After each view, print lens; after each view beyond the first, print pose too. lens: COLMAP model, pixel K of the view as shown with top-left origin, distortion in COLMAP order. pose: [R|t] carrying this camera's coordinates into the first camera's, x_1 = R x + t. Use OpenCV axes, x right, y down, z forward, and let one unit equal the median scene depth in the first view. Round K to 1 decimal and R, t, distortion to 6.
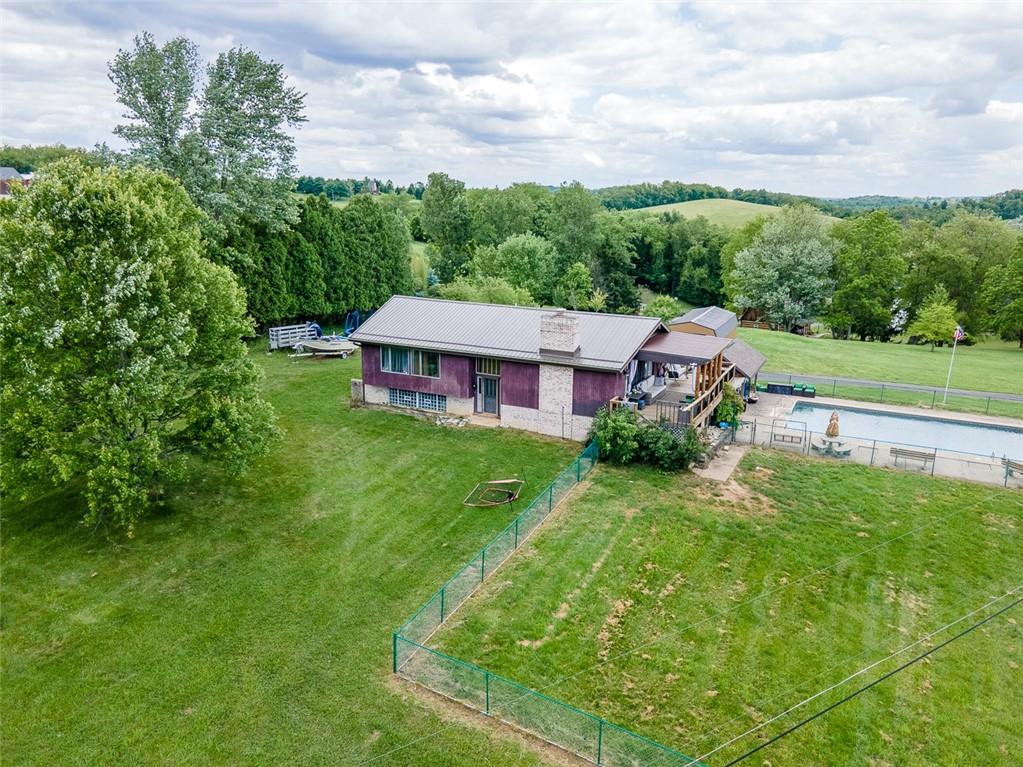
lens RADIAL K [[786.8, 0, 509.5], [0, 786.8, 376.4], [0, 0, 1]] dist [0.033248, 0.030089]
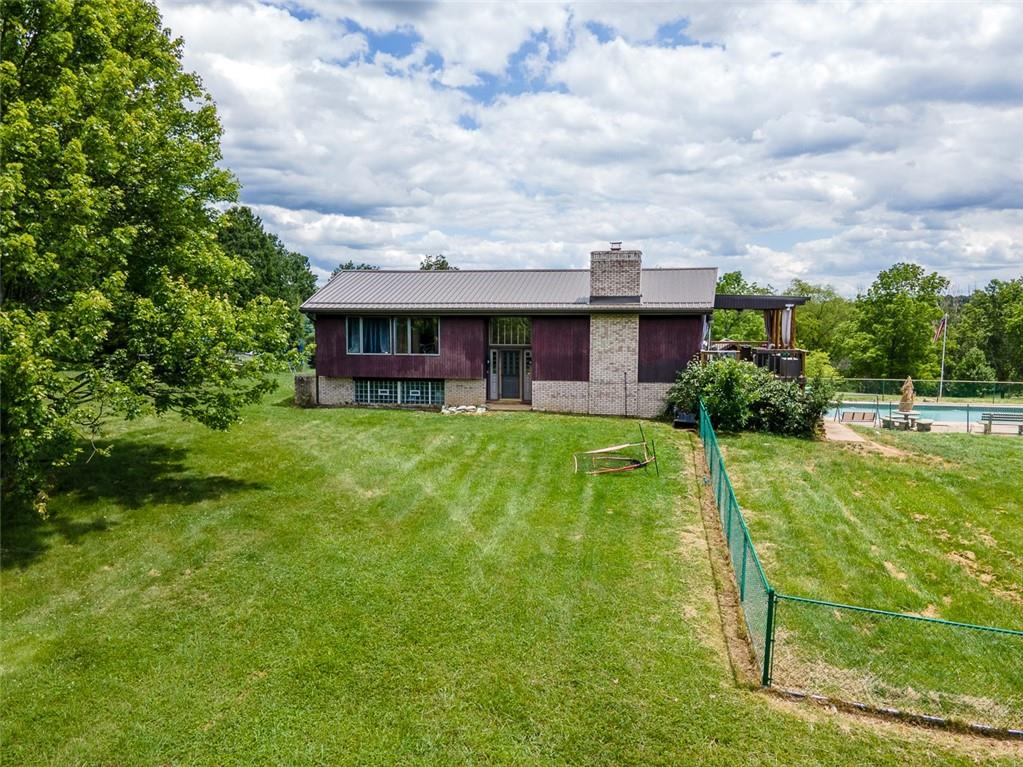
lens RADIAL K [[786.8, 0, 515.1], [0, 786.8, 389.0], [0, 0, 1]] dist [0.033248, 0.030089]
pose [[0.966931, -0.036365, 0.252431, -0.218502], [0.070381, 0.989394, -0.127064, 0.139706], [-0.245133, 0.140628, 0.959236, 0.312231]]
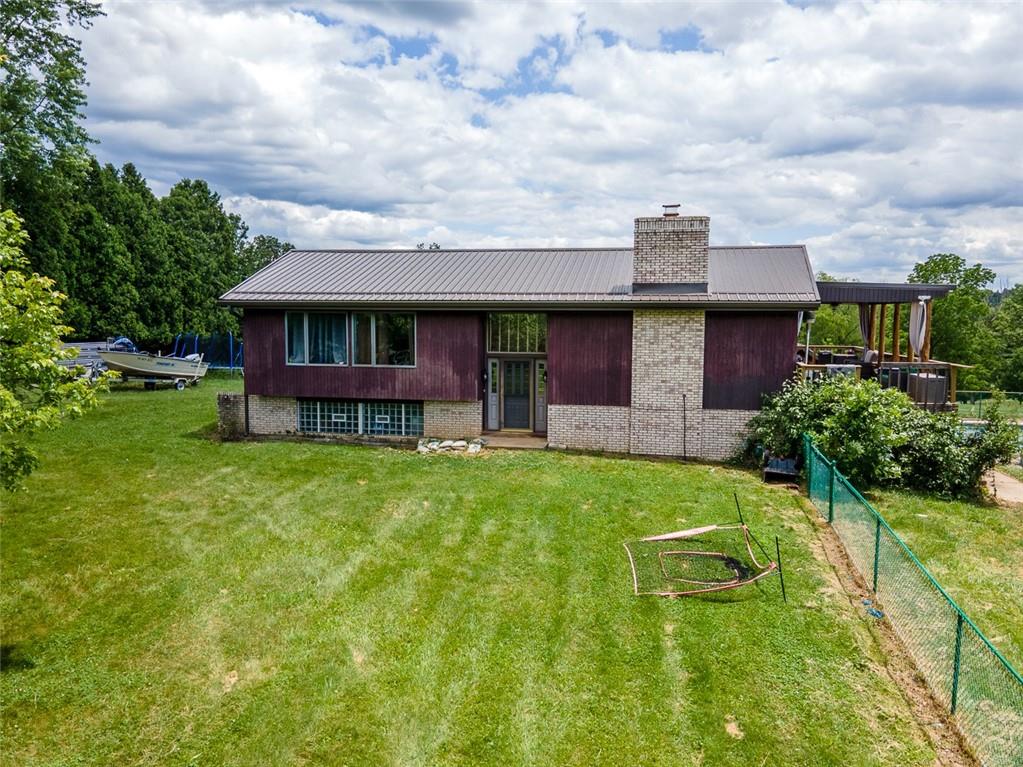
lens RADIAL K [[786.8, 0, 514.2], [0, 786.8, 382.0], [0, 0, 1]] dist [0.033248, 0.030089]
pose [[0.968039, -0.032175, 0.248728, -0.163959], [0.066385, 0.989237, -0.130399, 0.088954], [-0.241855, 0.142743, 0.959755, 0.530108]]
